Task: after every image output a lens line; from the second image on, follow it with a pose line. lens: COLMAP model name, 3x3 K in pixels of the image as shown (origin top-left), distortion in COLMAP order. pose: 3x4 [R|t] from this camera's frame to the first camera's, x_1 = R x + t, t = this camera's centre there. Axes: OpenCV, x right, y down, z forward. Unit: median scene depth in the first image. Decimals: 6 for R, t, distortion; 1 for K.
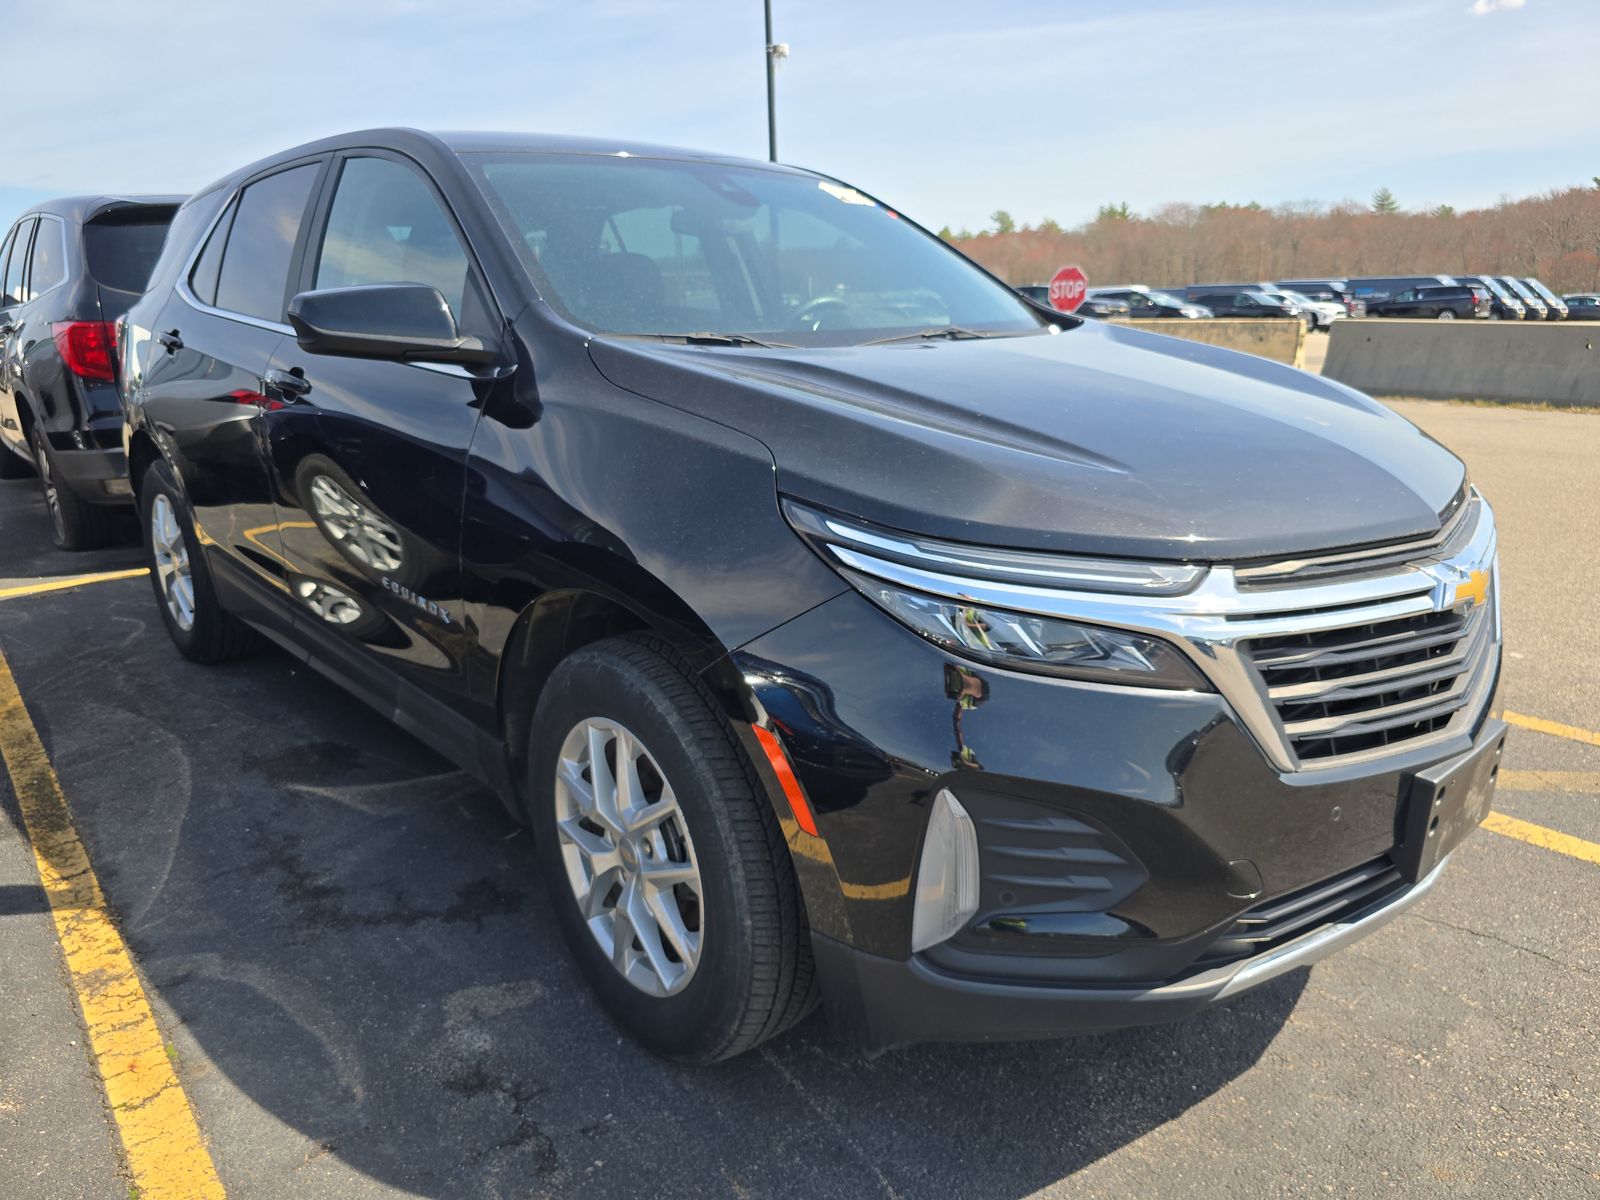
lens RADIAL K [[1091.7, 0, 799.4], [0, 1091.7, 595.3], [0, 0, 1]] dist [0.000506, -0.003435]
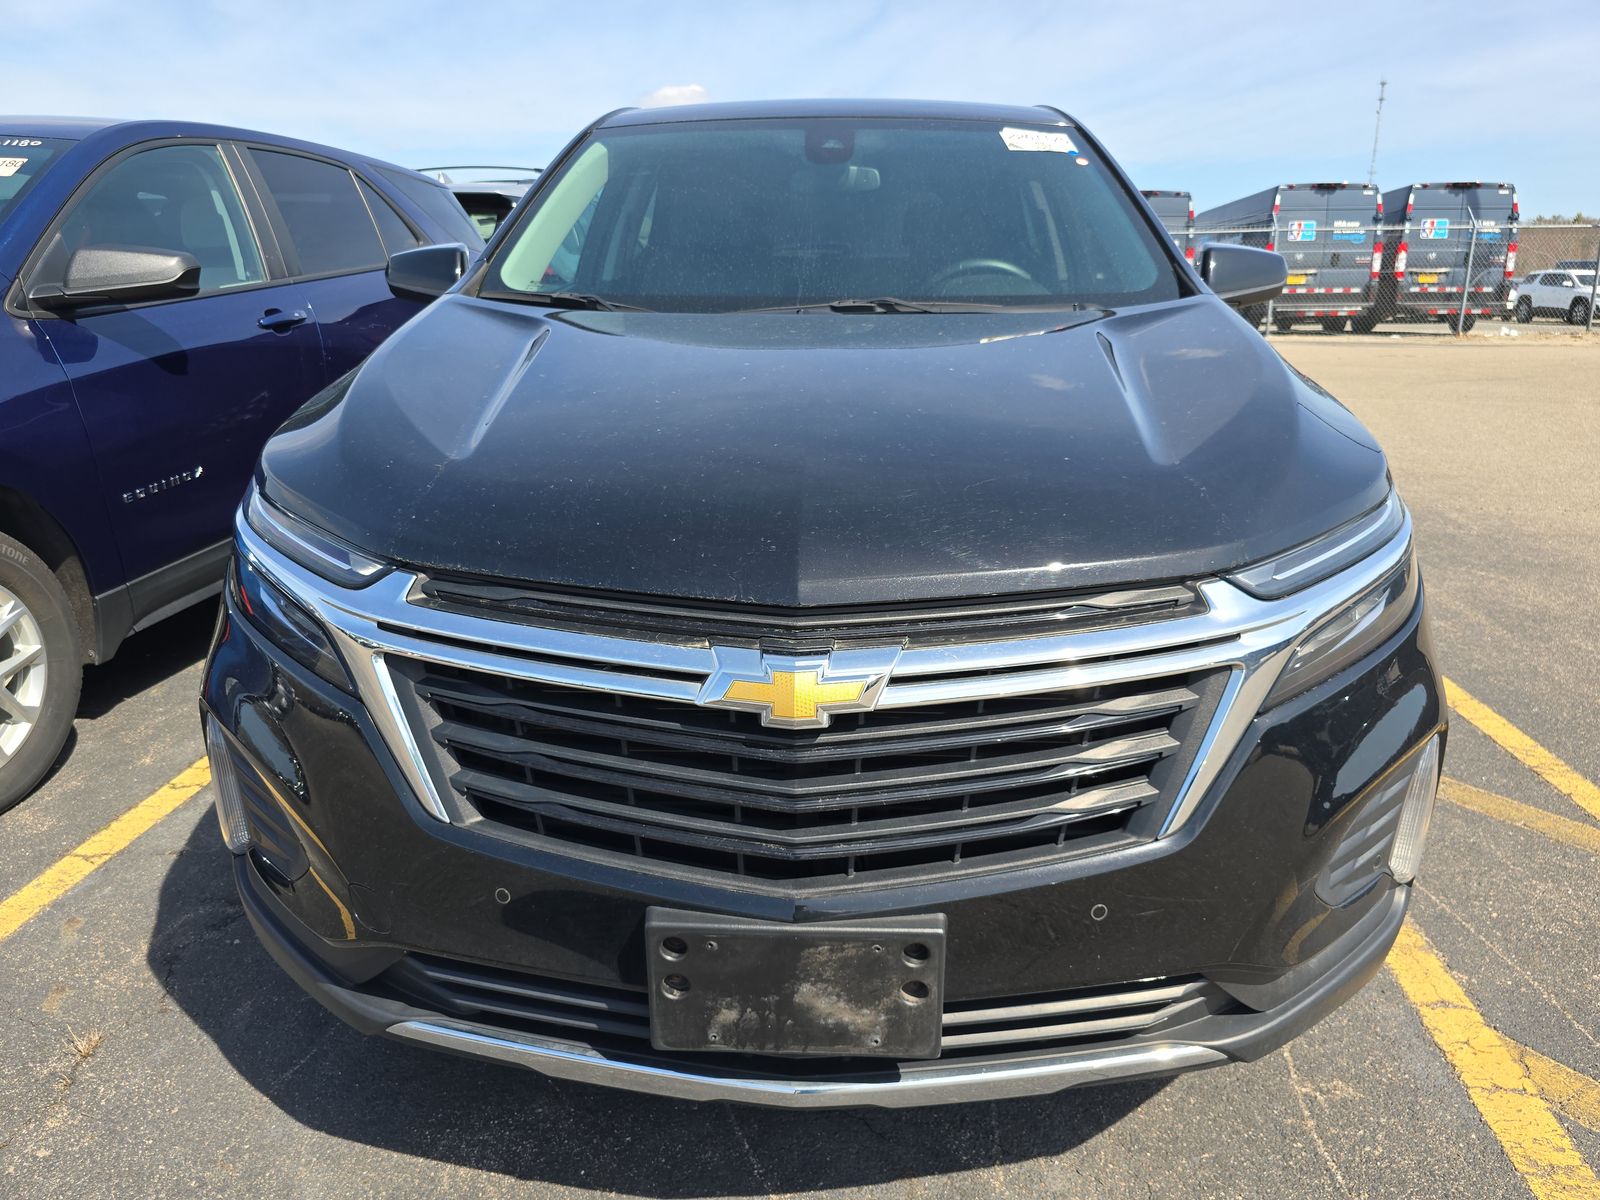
lens RADIAL K [[1091.7, 0, 800.1], [0, 1091.7, 600.1], [0, 0, 1]] dist [0.000506, -0.003435]
pose [[0.710712, 0.216489, -0.669344, 1.039181], [-0.194029, 0.974889, 0.109292, -0.138555], [0.676196, 0.052197, 0.734870, 0.475962]]
